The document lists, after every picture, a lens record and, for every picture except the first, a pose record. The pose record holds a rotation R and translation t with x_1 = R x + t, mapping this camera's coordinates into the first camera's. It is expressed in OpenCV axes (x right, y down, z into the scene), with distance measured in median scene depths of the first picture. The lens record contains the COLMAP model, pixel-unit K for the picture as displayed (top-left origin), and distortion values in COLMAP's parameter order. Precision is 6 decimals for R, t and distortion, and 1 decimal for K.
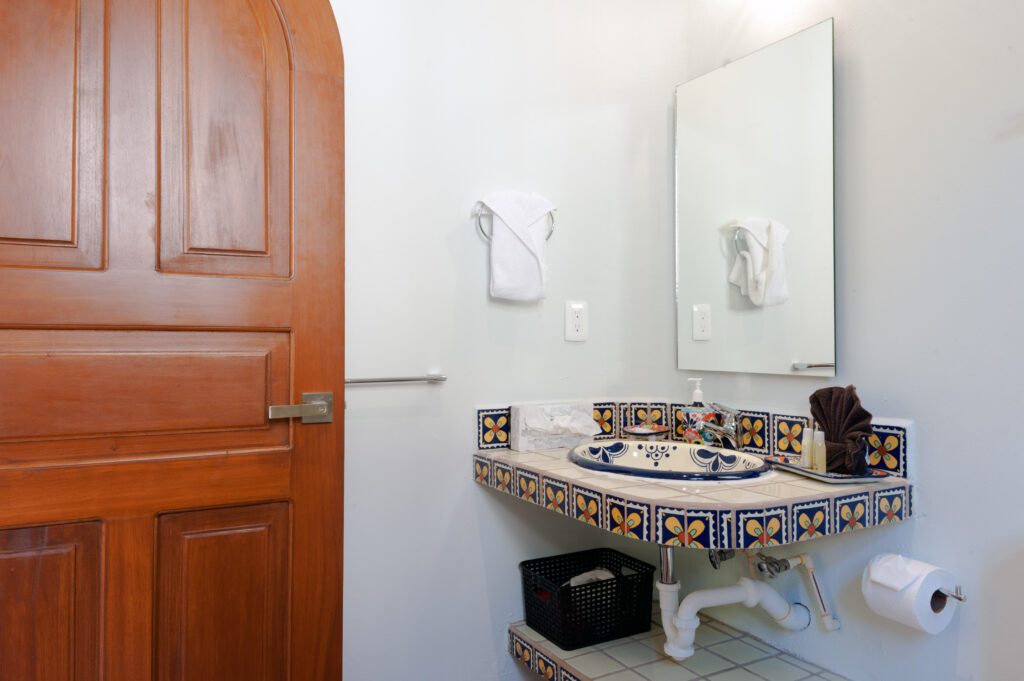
lens RADIAL K [[738.9, 0, 506.9], [0, 738.9, 339.5], [0, 0, 1]] dist [0.053405, 0.000579]
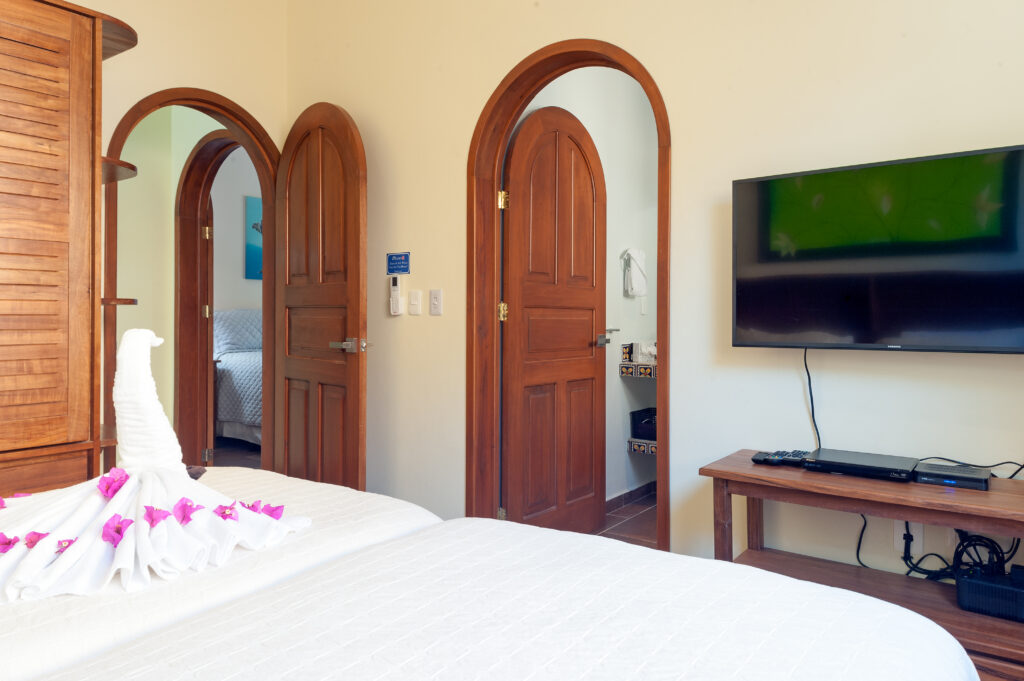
lens RADIAL K [[738.8, 0, 512.4], [0, 738.8, 334.6], [0, 0, 1]] dist [0.031097, -0.032747]
pose [[0.896209, -0.006587, 0.443583, -1.357600], [-0.002931, 0.999780, 0.020767, 0.019059], [-0.443622, -0.019912, 0.895993, -0.886751]]
